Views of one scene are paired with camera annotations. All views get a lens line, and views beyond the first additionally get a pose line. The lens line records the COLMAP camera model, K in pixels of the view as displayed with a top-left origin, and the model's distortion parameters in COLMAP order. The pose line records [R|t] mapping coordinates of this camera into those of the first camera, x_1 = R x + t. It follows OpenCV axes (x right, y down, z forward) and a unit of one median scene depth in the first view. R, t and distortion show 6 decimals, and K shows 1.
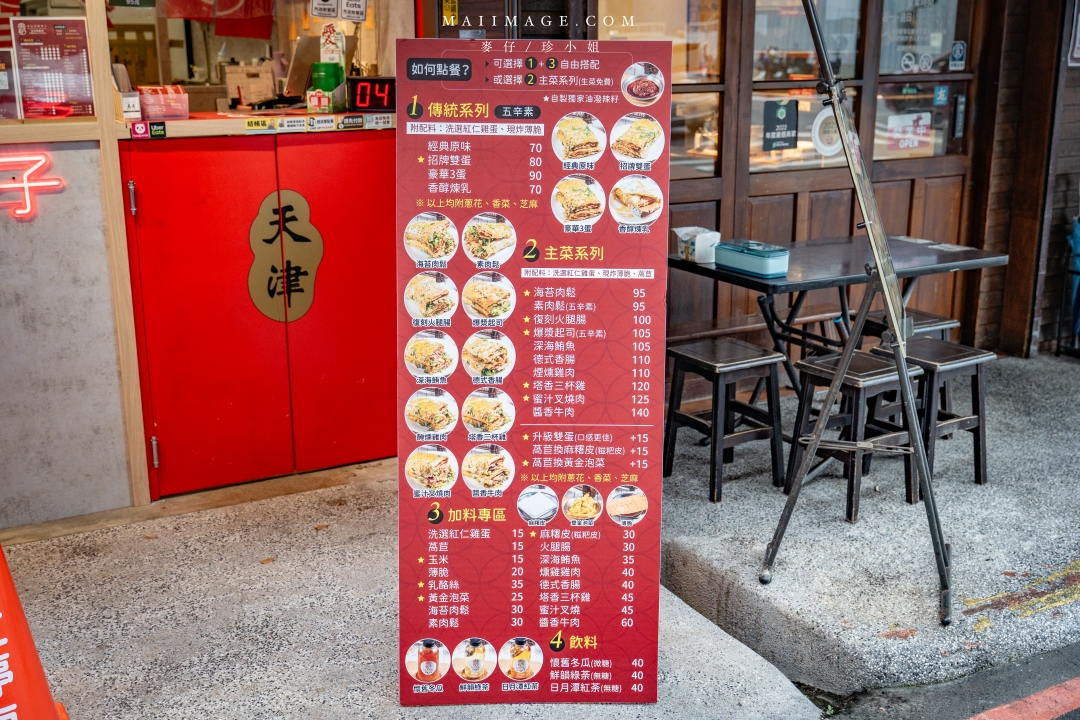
lens RADIAL K [[1236.0, 0, 544.3], [0, 1236.0, 379.2], [0, 0, 1]] dist [0.000995, 0.000000]
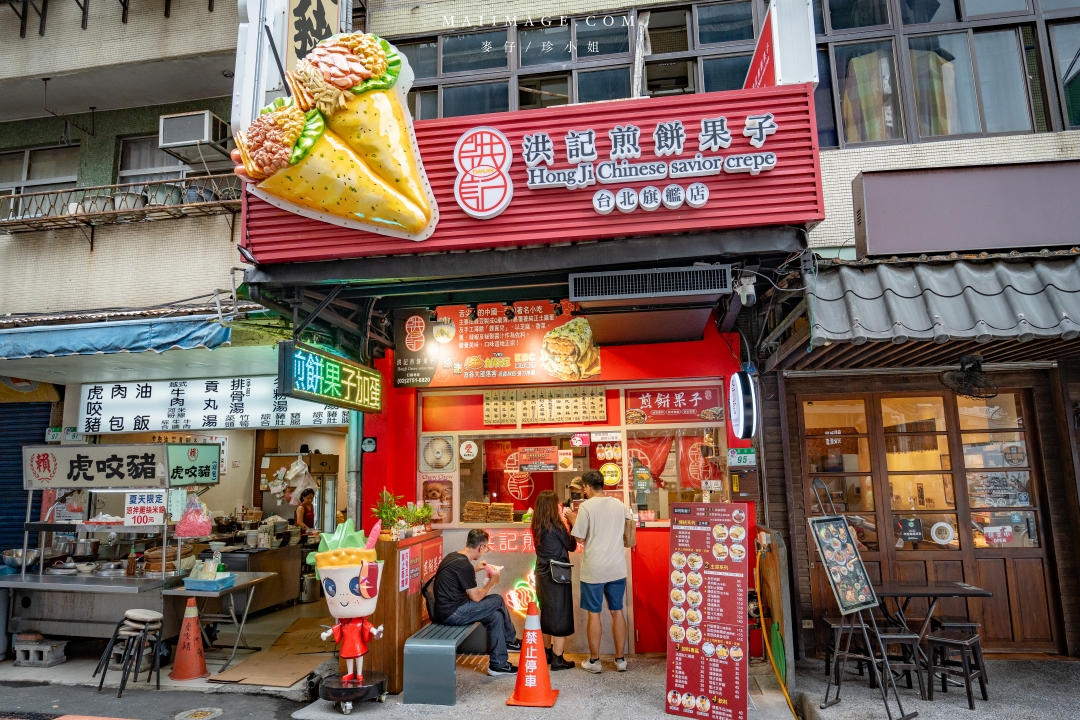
lens RADIAL K [[705.4, 0, 528.5], [0, 705.4, 359.4], [0, 0, 1]] dist [-0.012080, 0.002447]
pose [[0.785415, -0.112116, -0.608731, 0.811953], [-0.147290, 0.921355, -0.359736, 0.134733], [0.601190, 0.372202, 0.707133, -0.817125]]
